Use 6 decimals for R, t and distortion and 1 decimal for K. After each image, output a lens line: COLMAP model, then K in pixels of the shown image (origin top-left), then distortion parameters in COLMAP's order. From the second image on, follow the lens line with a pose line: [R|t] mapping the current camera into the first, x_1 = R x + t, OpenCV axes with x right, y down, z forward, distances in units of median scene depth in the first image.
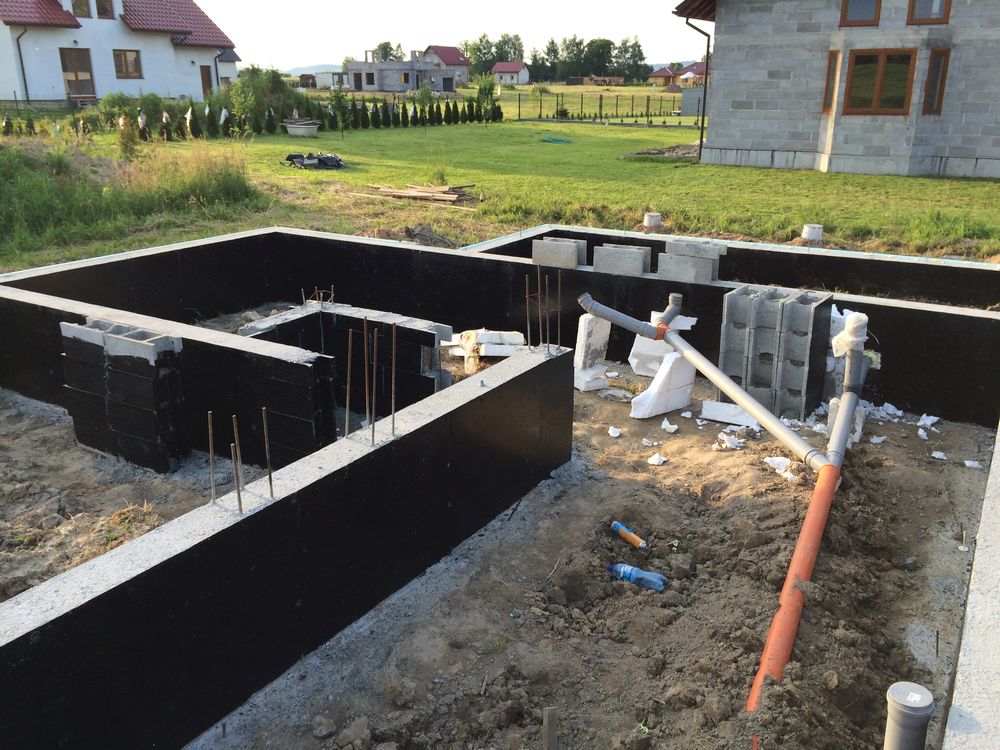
lens RADIAL K [[858.5, 0, 497.4], [0, 858.5, 374.4], [0, 0, 1]] dist [0.020902, -0.046786]
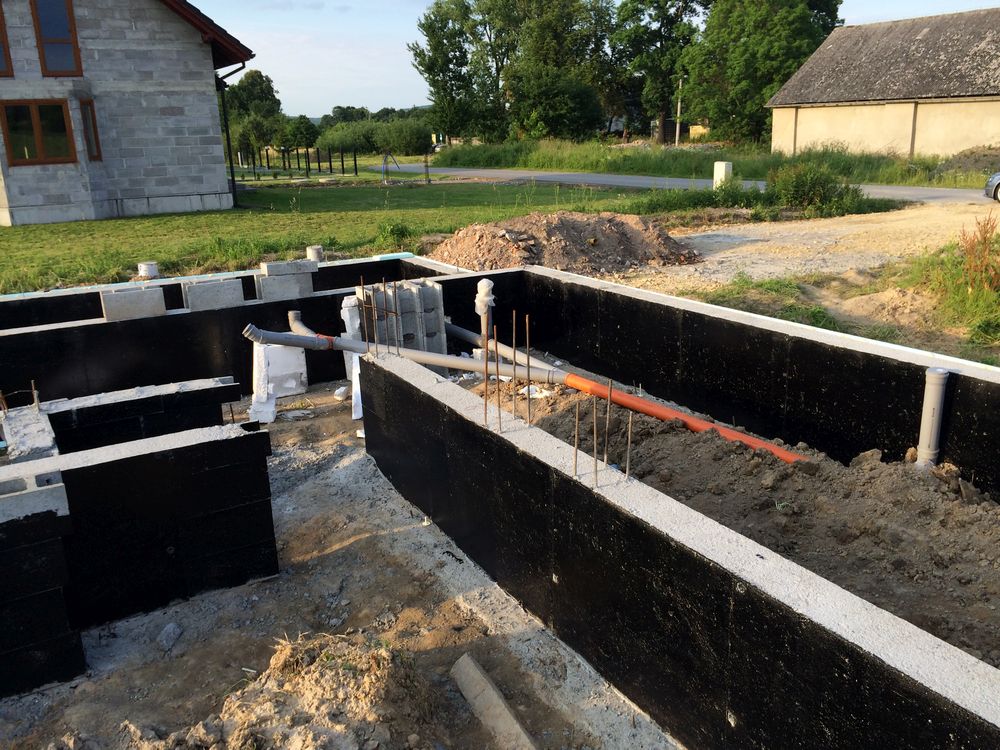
lens RADIAL K [[858.5, 0, 498.7], [0, 858.5, 374.9], [0, 0, 1]] dist [0.020902, -0.046786]
pose [[0.449105, -0.256208, 0.855957, -0.246700], [0.311071, 0.942905, 0.119020, -0.027392], [-0.837580, 0.212811, 0.503162, 0.113552]]
